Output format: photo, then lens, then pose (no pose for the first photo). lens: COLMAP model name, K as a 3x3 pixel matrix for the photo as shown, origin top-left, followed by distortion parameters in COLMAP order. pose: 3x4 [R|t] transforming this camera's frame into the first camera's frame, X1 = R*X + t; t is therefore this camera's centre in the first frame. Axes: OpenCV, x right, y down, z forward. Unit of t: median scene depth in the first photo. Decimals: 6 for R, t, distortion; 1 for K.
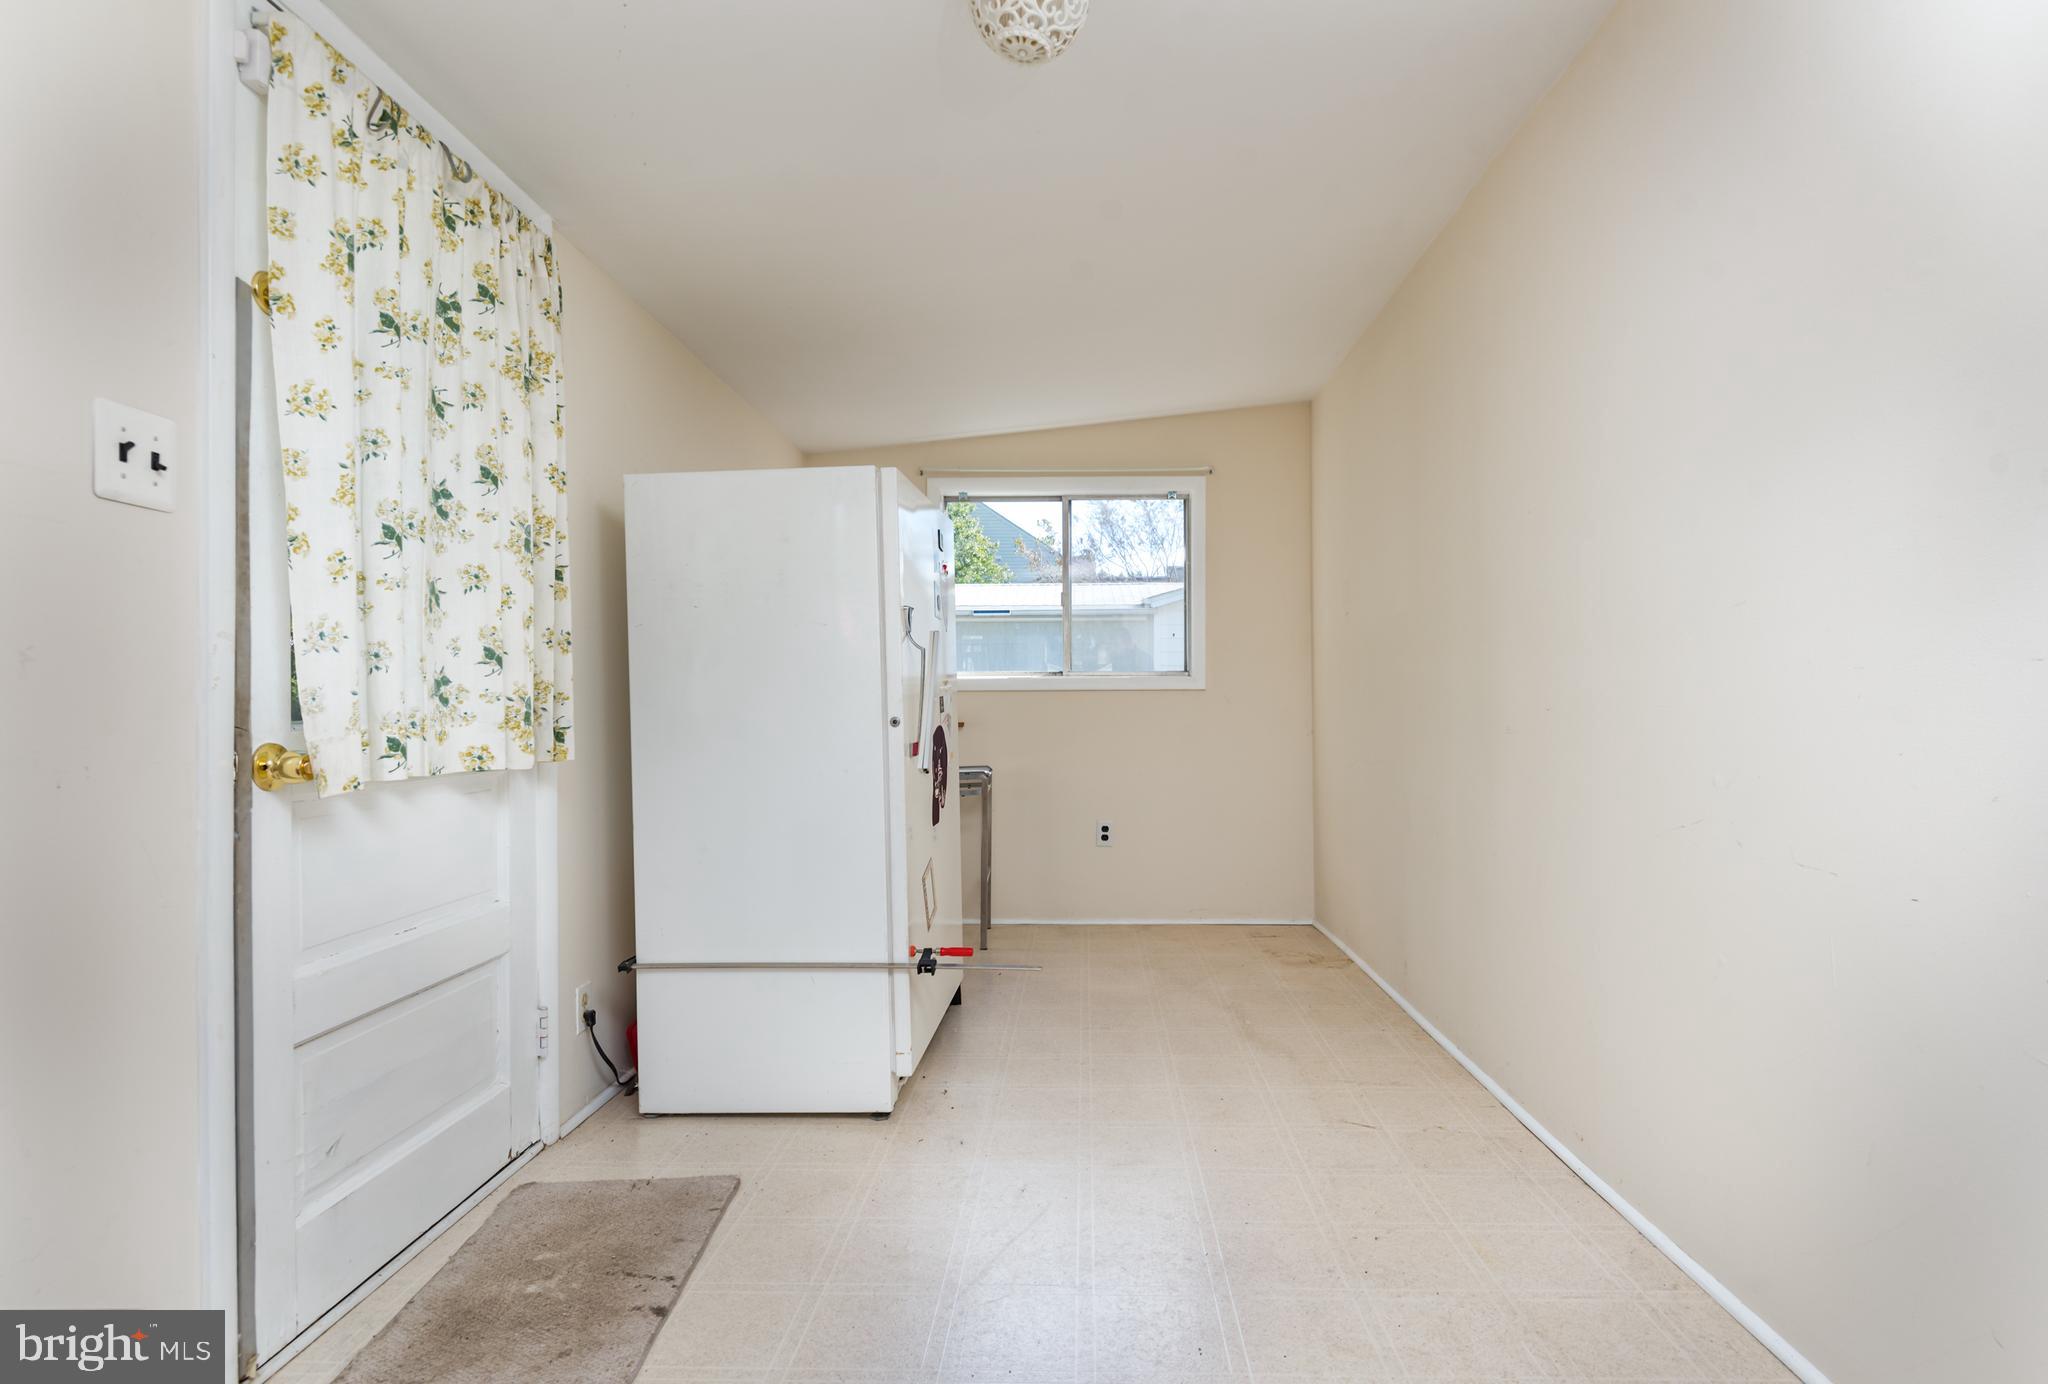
lens RADIAL K [[988.5, 0, 1041.9], [0, 988.5, 695.3], [0, 0, 1]] dist [0.014310, -0.013912]
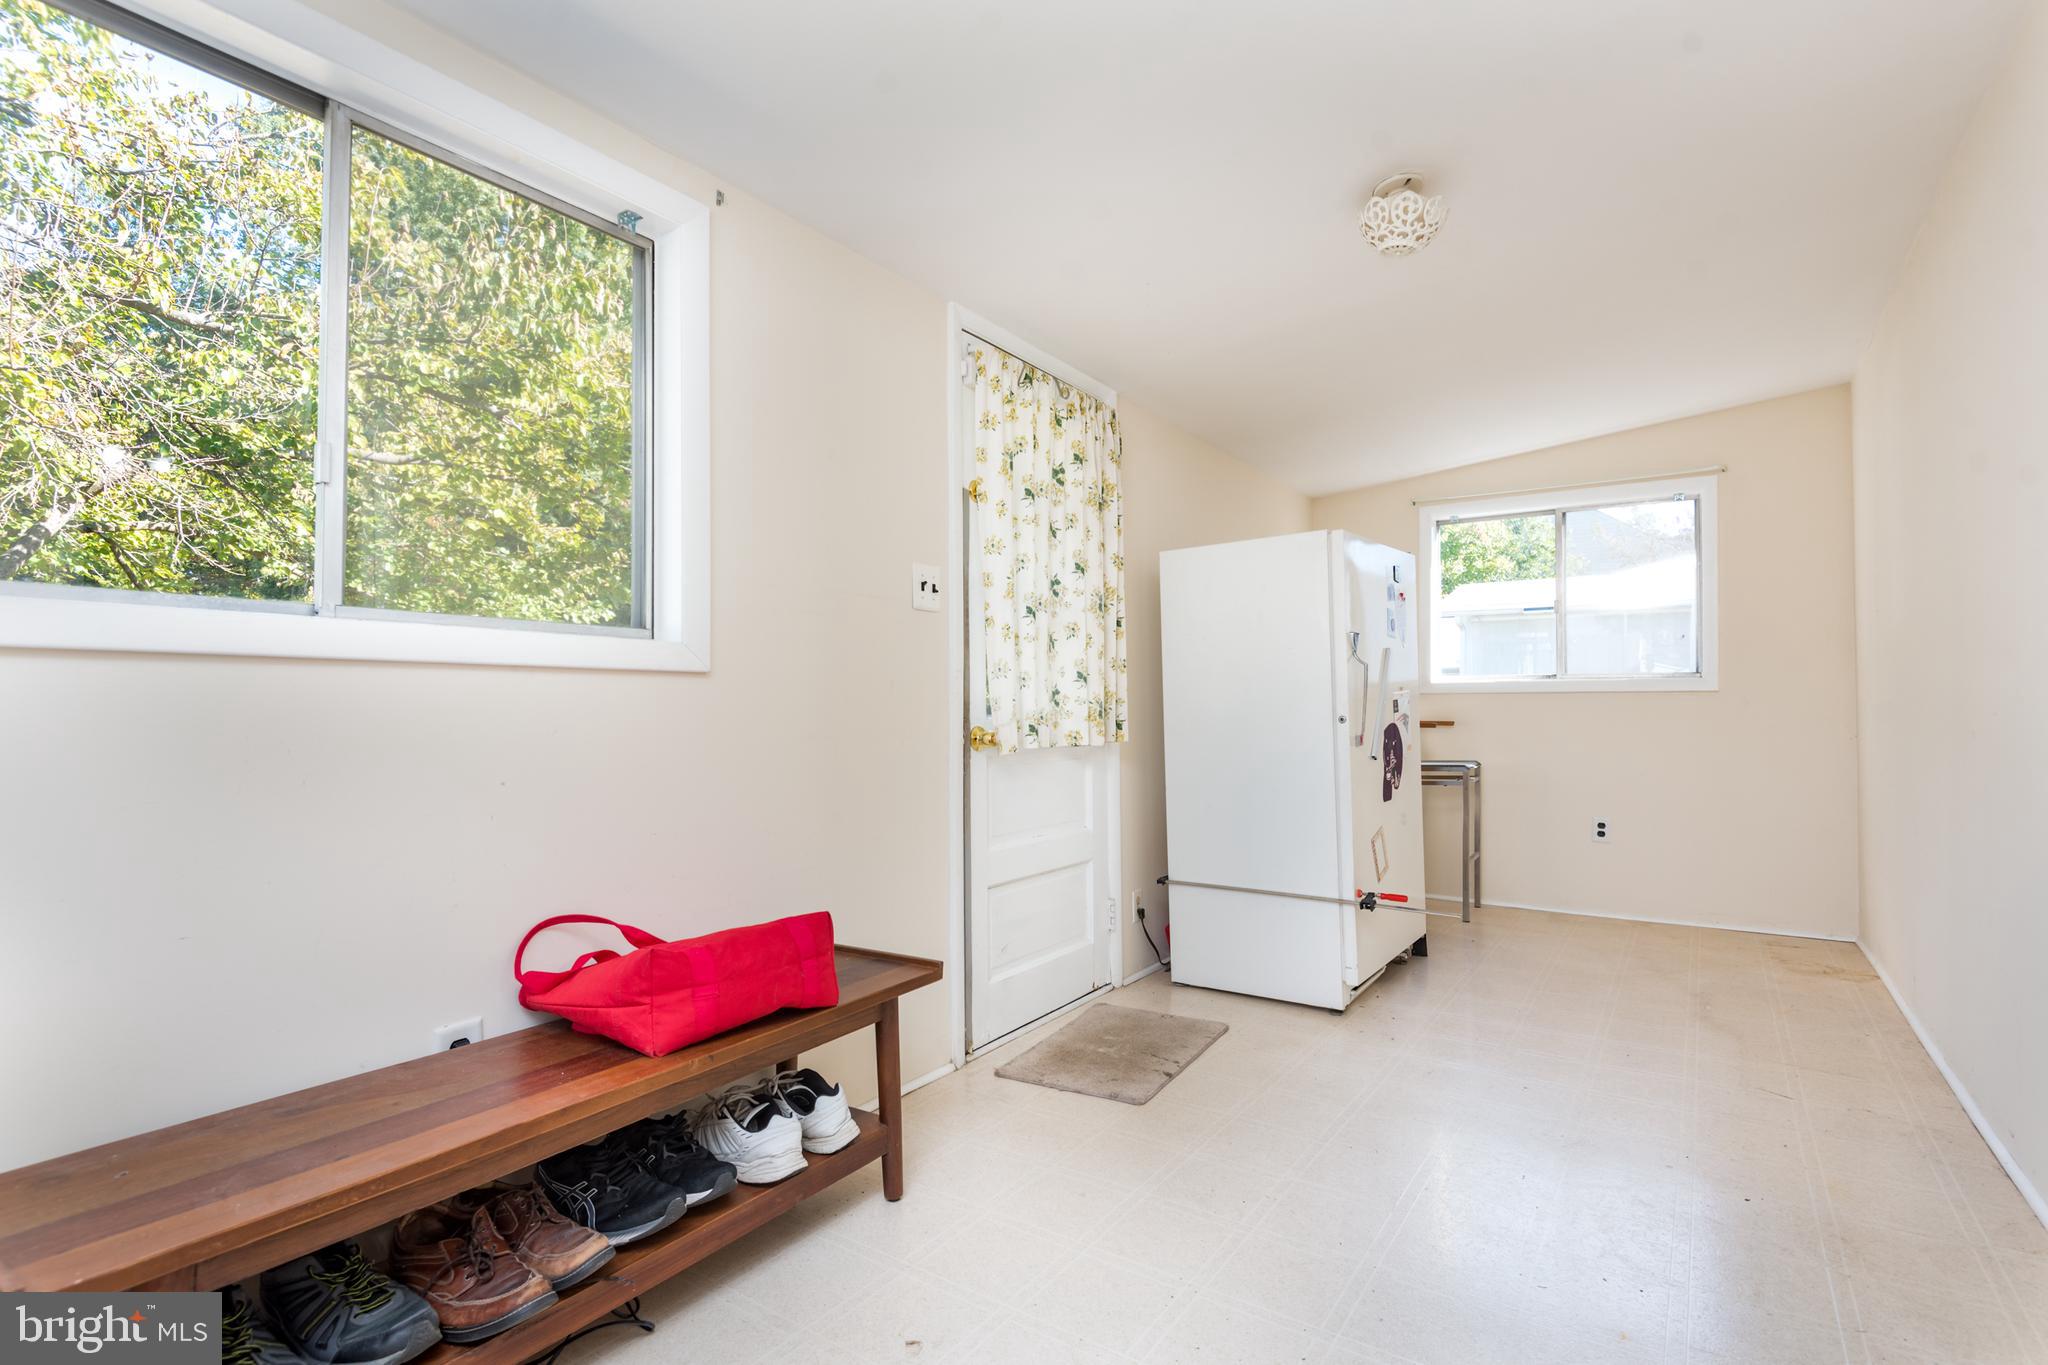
lens RADIAL K [[988.5, 0, 1024.4], [0, 988.5, 686.2], [0, 0, 1]] dist [0.014310, -0.013912]
pose [[0.833707, -0.006761, -0.552165, 0.279799], [0.003127, 0.999967, -0.007523, -0.011699], [0.552198, 0.004545, 0.833701, -0.431831]]
